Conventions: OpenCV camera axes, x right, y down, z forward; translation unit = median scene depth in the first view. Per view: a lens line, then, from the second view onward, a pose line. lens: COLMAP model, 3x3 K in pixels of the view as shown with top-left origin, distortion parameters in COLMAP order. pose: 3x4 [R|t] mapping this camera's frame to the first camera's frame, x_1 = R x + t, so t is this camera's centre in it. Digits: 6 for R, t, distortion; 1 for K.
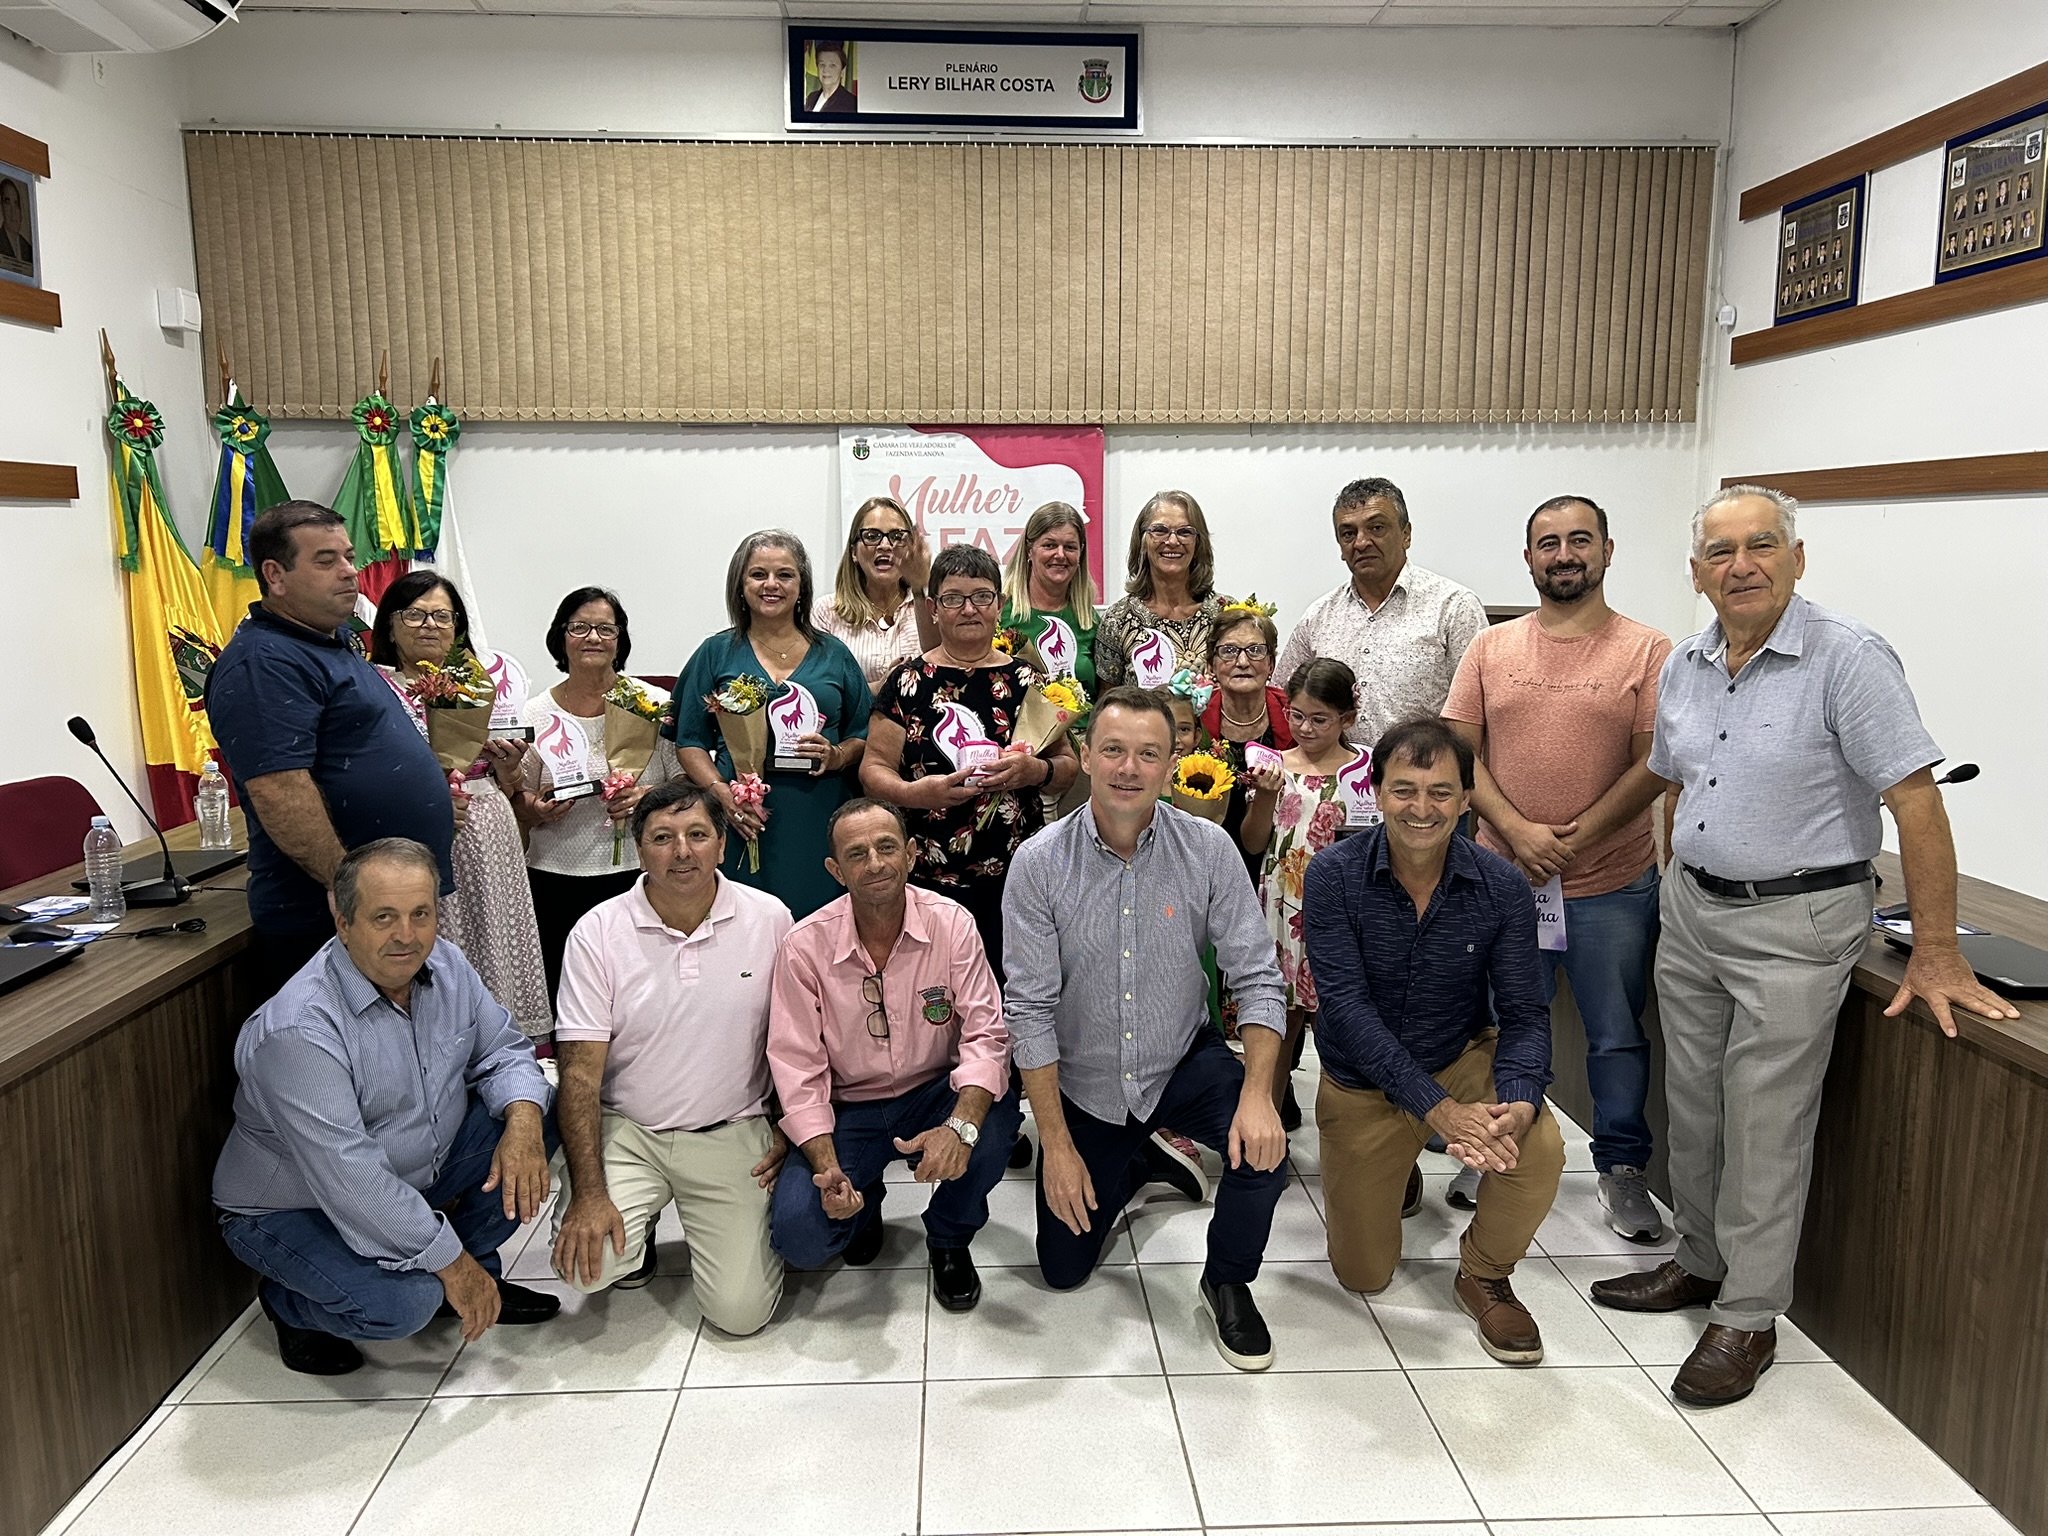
lens RADIAL K [[1537.7, 0, 1025.2], [0, 1537.7, 774.6], [0, 0, 1]] dist [0.052607, -0.055526]
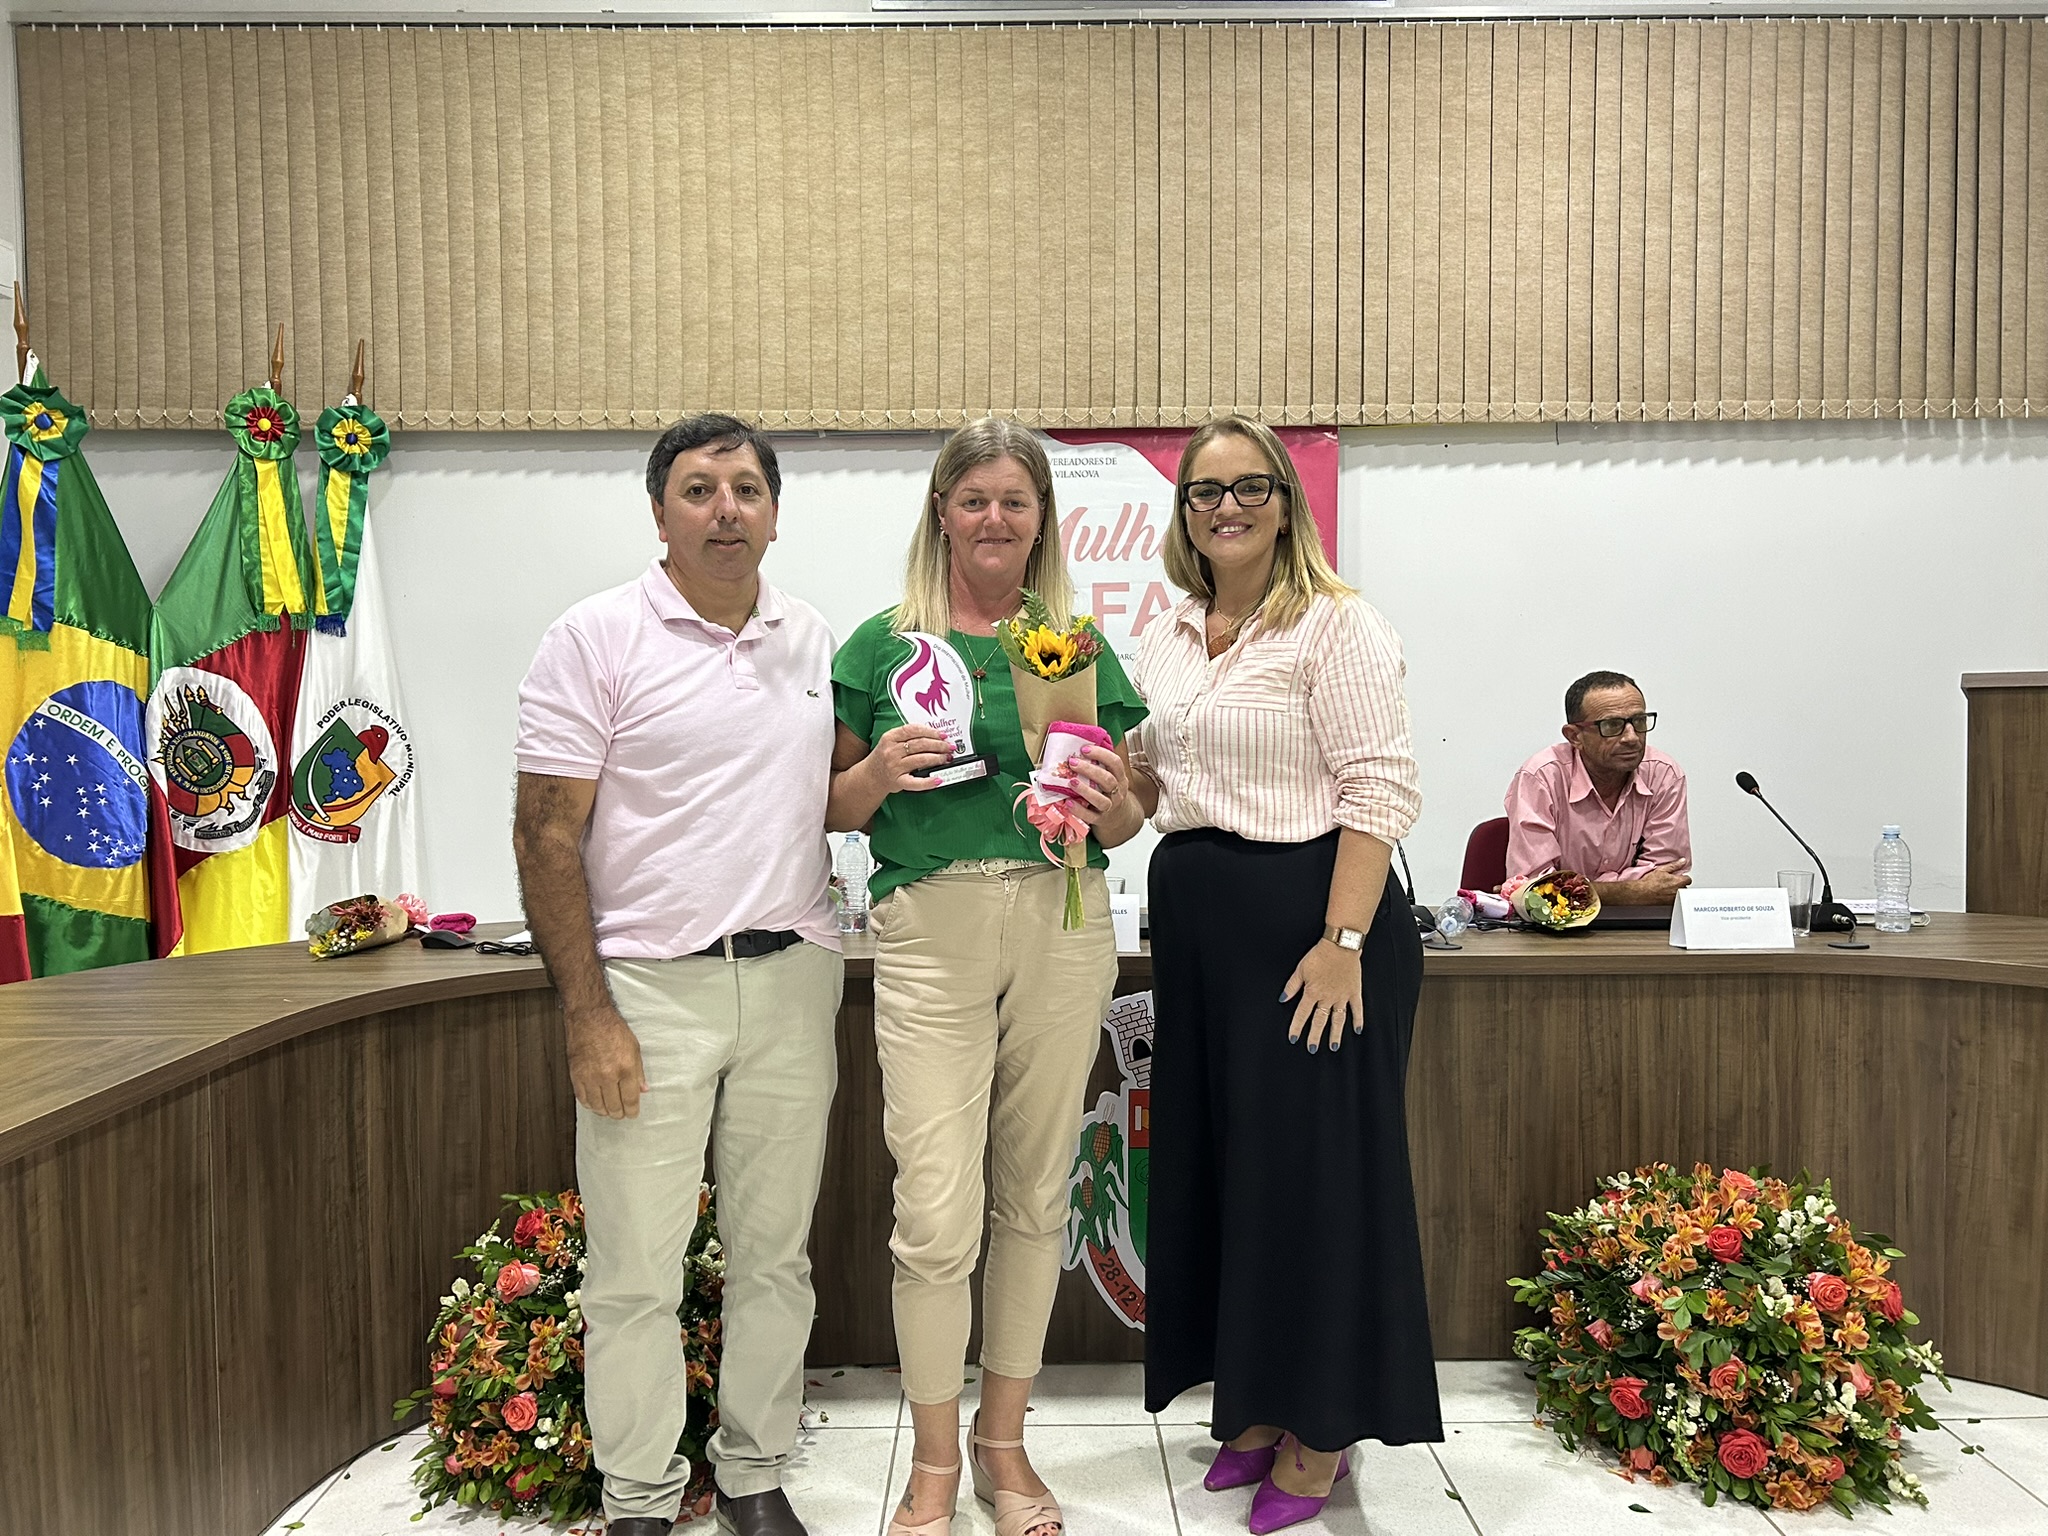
lens RADIAL K [[1537.7, 0, 1025.6], [0, 1537.7, 778.9], [0, 0, 1]] dist [0.052607, -0.055526]
pose [[0.999284, -0.004106, -0.037624, -0.061680], [0.000208, 0.994681, -0.103007, -0.005721], [0.037846, 0.102925, 0.993969, 0.348999]]
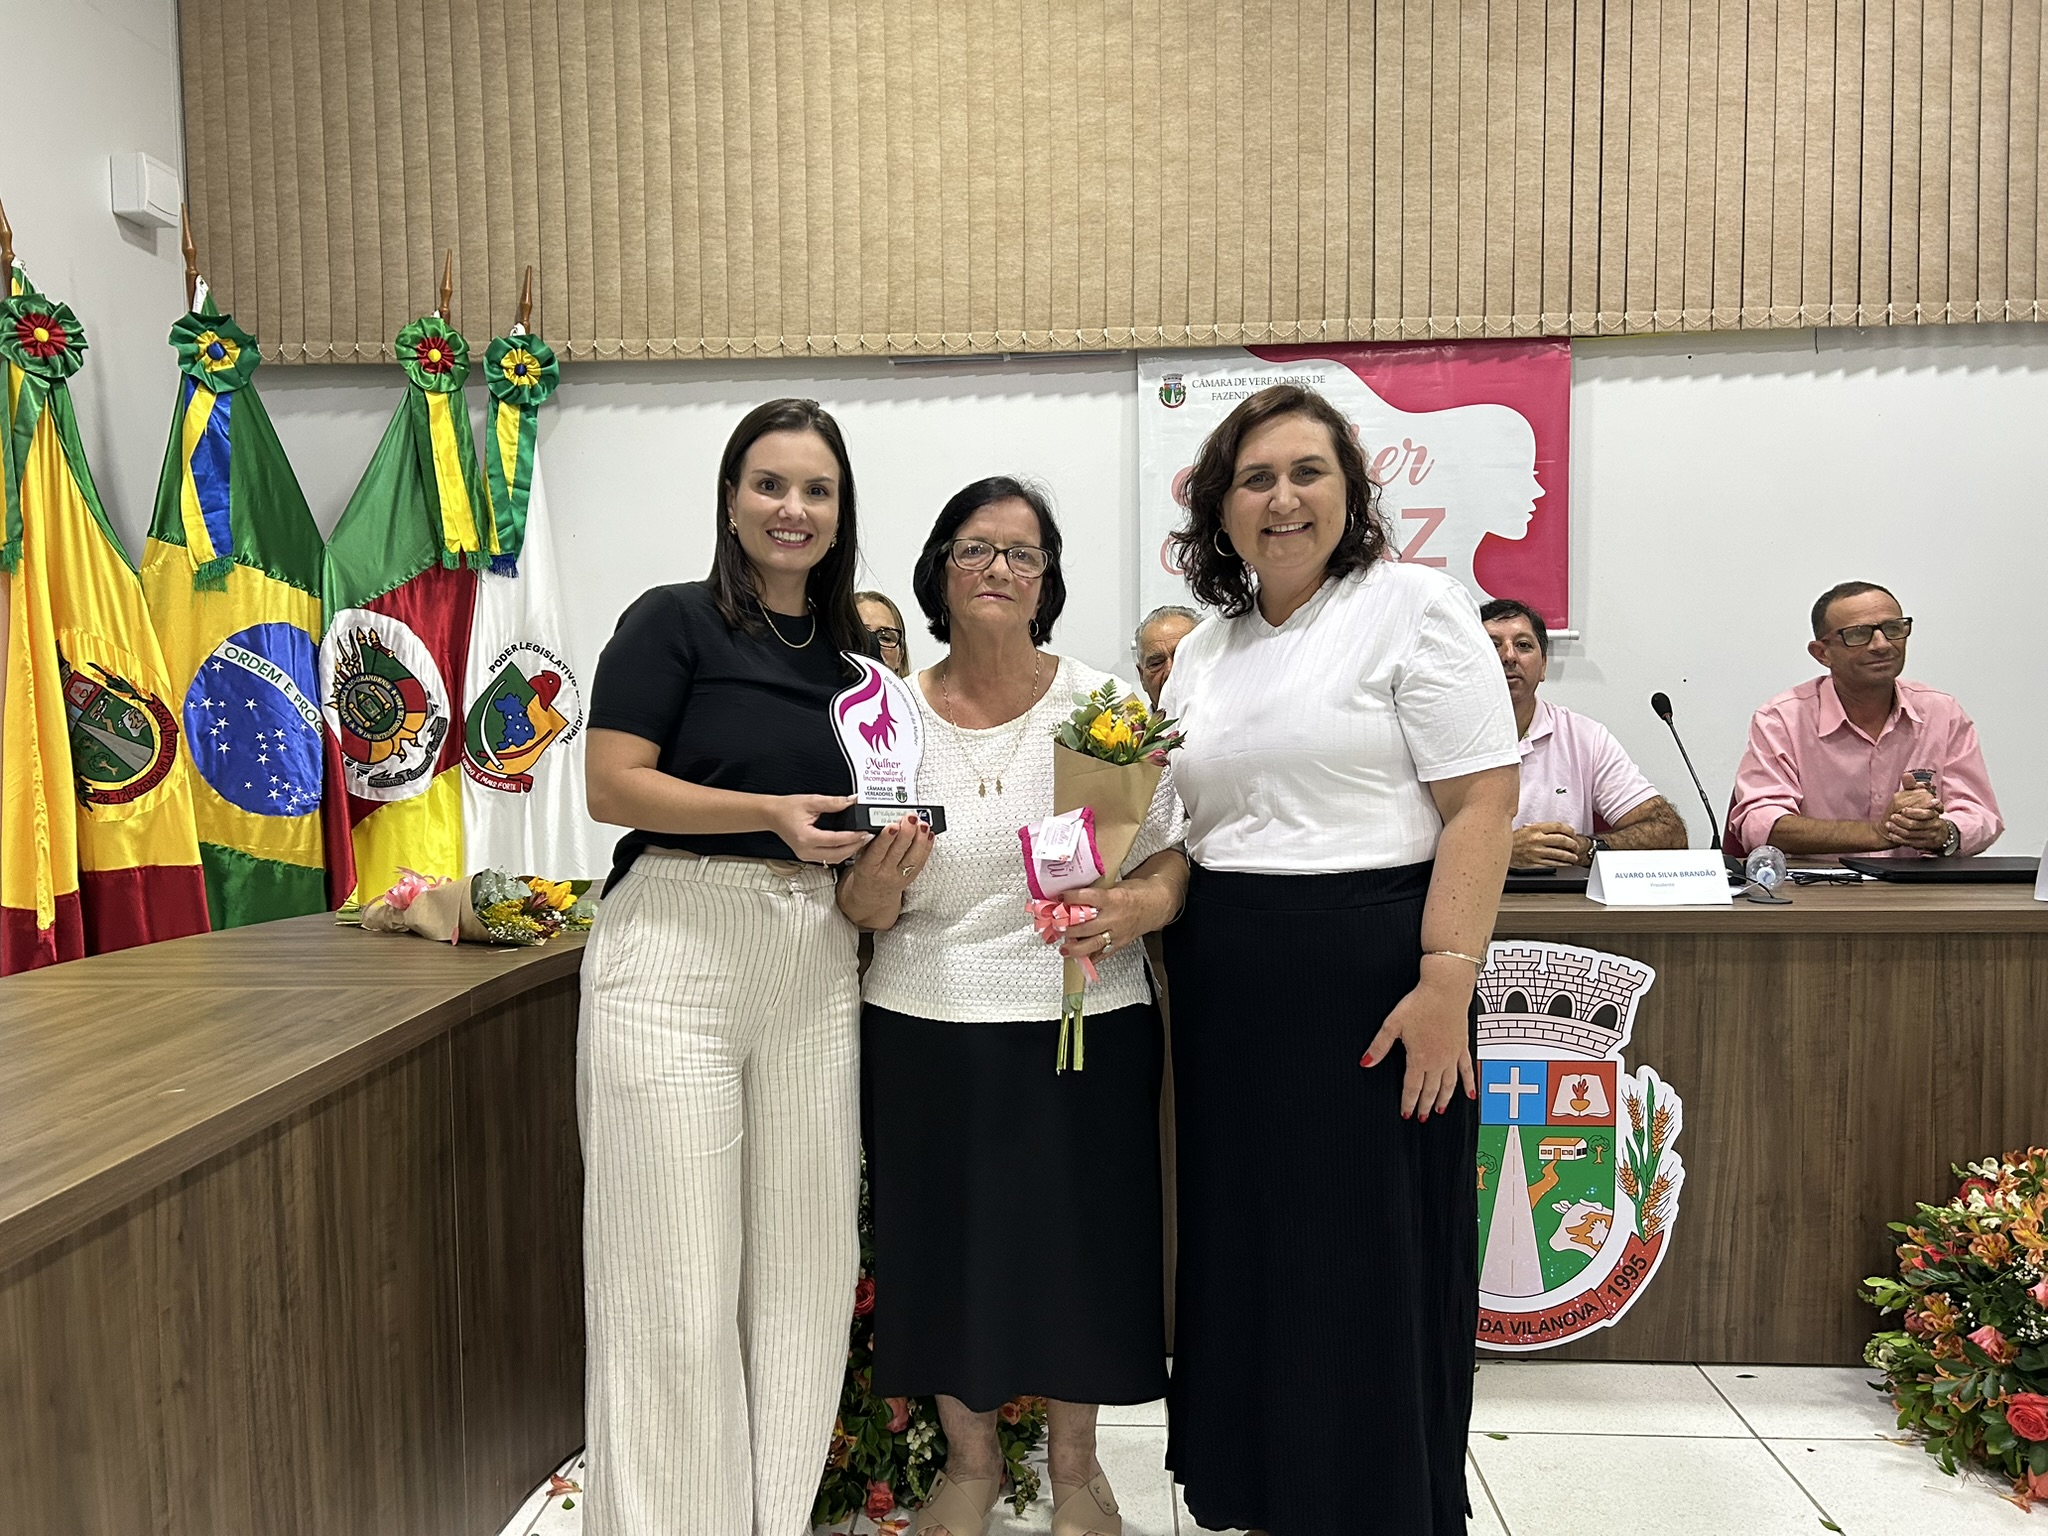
lens RADIAL K [[1537.7, 0, 1019.5], [0, 1537.7, 775.9], [0, 0, 1]] dist [0.052607, -0.055526]
pose [[0.994991, -0.004198, -0.099874, -0.108834], [-0.004043, 0.996610, -0.082173, -0.001859], [0.099881, 0.082165, 0.991601, 0.388199]]
